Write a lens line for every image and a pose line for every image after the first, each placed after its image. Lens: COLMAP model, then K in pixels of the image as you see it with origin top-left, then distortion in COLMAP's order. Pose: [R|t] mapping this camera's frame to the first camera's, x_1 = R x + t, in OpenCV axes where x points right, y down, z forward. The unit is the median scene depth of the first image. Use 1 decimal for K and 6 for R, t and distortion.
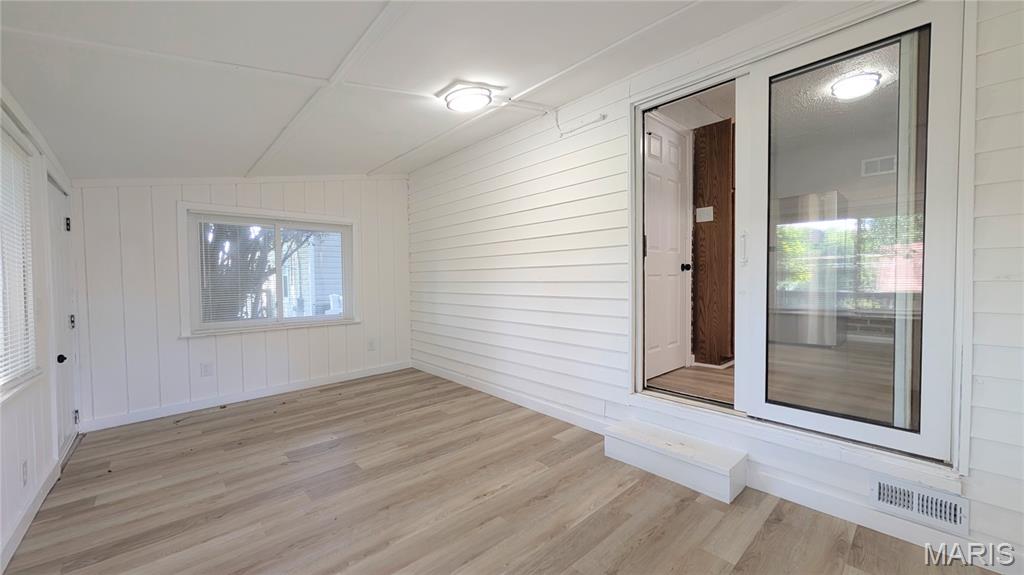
lens RADIAL K [[389.7, 0, 513.7], [0, 389.7, 290.2], [0, 0, 1]] dist [0.000400, -0.000114]
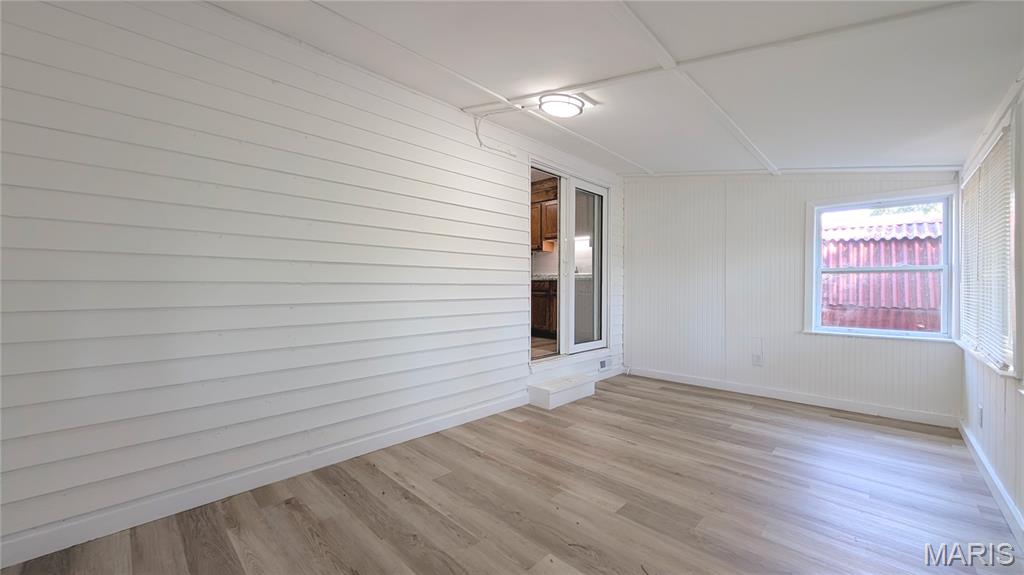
lens RADIAL K [[389.7, 0, 513.7], [0, 389.7, 290.2], [0, 0, 1]] dist [0.000400, -0.000114]
pose [[-0.070157, 0.000450, 0.997536, -0.940948], [0.029685, 0.999558, 0.001637, -0.004612], [-0.997094, 0.029727, -0.070140, 1.005327]]
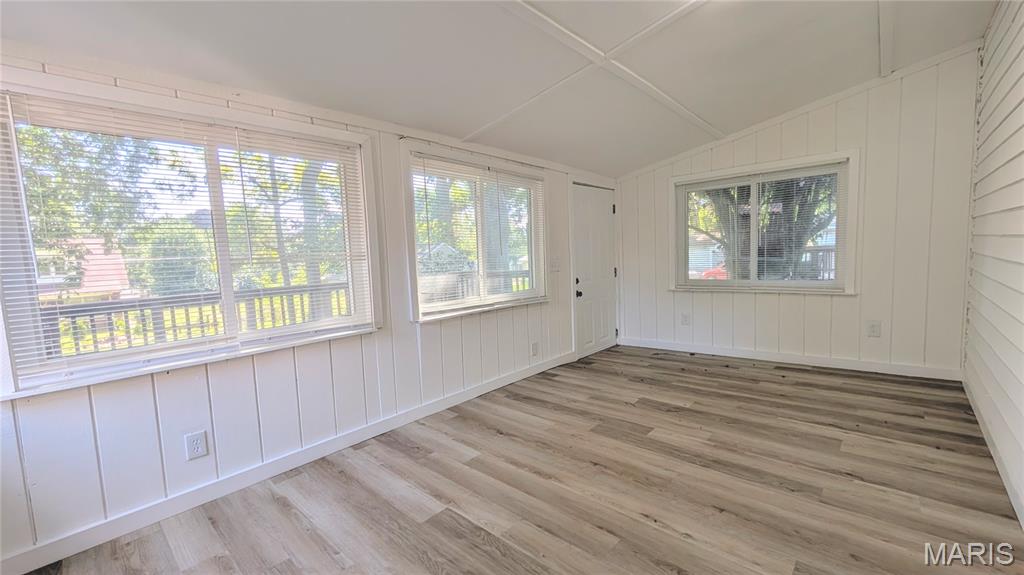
lens RADIAL K [[415.2, 0, 512.0], [0, 415.2, 287.5], [0, 0, 1]] dist [0.009726, -0.000119]
pose [[0.094471, 0.092742, -0.991198, 0.475387], [0.013682, 0.995436, 0.094442, -0.020572], [0.995434, -0.022483, 0.092771, 0.439635]]
